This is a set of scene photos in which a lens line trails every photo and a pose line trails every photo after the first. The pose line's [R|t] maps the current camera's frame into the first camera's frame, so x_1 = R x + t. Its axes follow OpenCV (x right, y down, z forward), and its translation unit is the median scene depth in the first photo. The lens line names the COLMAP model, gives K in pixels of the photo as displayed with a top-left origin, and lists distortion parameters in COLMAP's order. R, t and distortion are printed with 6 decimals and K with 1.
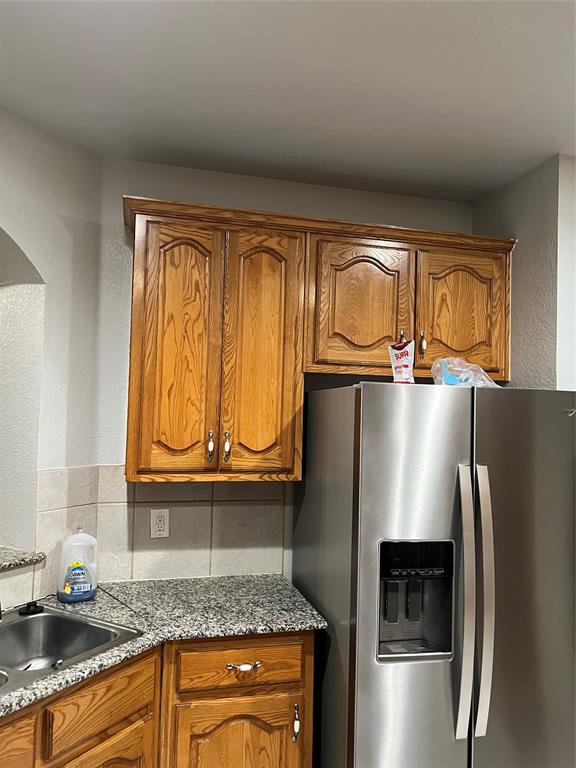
lens RADIAL K [[578.6, 0, 286.5], [0, 578.6, 391.2], [0, 0, 1]] dist [0.061877, -0.075425]
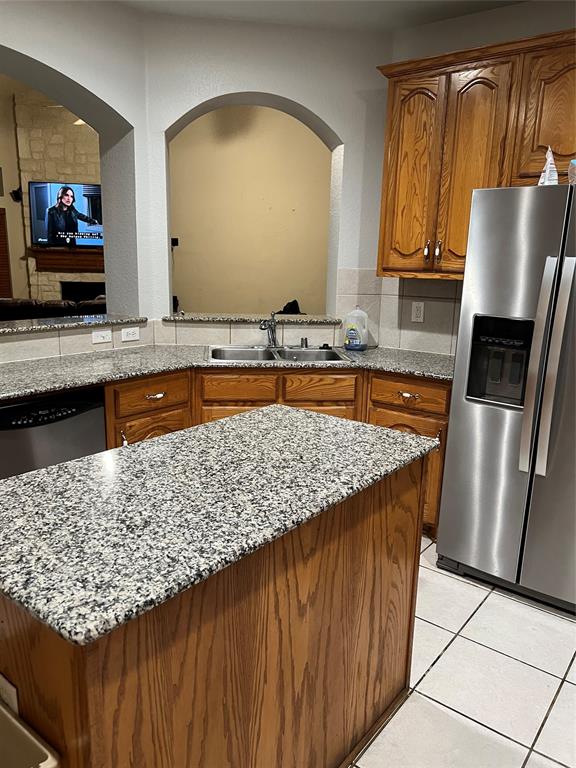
lens RADIAL K [[578.6, 0, 286.5], [0, 578.6, 391.2], [0, 0, 1]] dist [0.061877, -0.075425]
pose [[0.607345, 0.166073, -0.776886, 0.792861], [0.025352, 0.973356, 0.227891, 0.094187], [0.794033, -0.158104, 0.586953, -0.120653]]
